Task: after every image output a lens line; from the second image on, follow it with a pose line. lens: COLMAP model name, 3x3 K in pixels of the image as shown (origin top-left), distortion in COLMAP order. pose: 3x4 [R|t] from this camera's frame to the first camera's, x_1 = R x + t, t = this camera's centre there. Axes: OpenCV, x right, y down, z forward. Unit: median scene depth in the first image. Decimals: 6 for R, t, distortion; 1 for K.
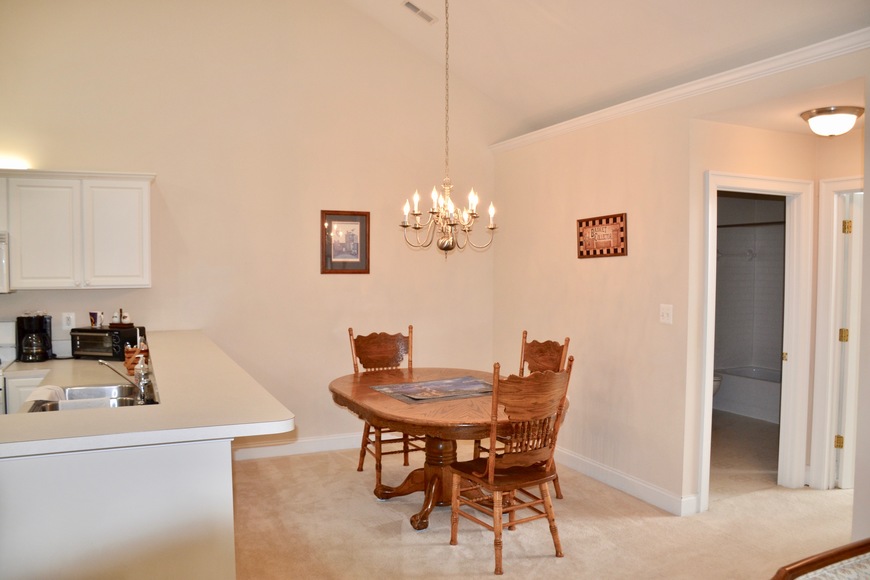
lens RADIAL K [[693.9, 0, 430.2], [0, 693.9, 300.3], [0, 0, 1]] dist [-0.146542, 0.103964]
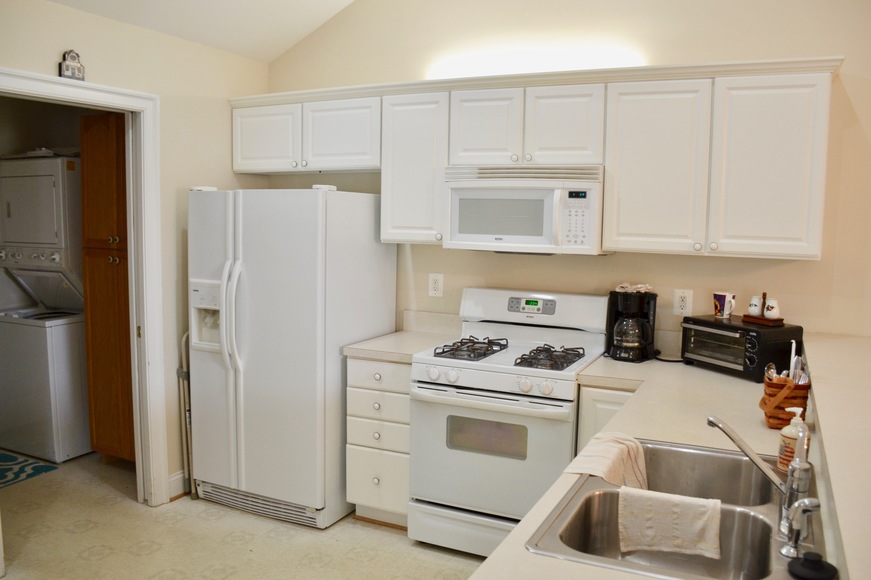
lens RADIAL K [[731.3, 0, 430.7], [0, 731.3, 306.2], [0, 0, 1]] dist [-0.163986, 0.136833]
pose [[0.646173, 0.107193, -0.755625, -0.173707], [-0.054759, 0.994047, 0.094189, -0.018535], [0.761224, -0.019485, 0.648197, 0.369708]]
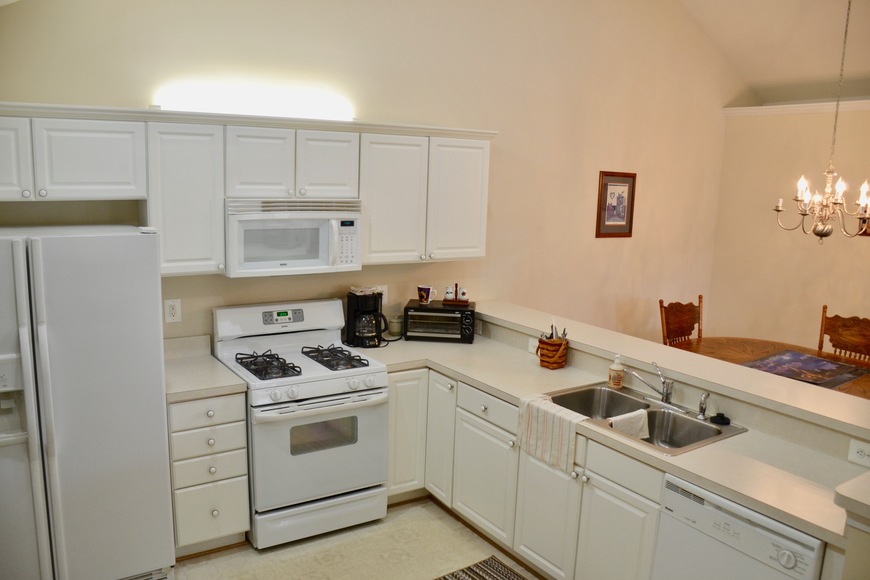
lens RADIAL K [[693.9, 0, 430.2], [0, 693.9, 300.3], [0, 0, 1]] dist [-0.146542, 0.103964]
pose [[0.985244, 0.001029, 0.171154, -0.650159], [-0.023913, 0.991002, 0.131696, -0.085665], [-0.169478, -0.133846, 0.976403, 0.107979]]
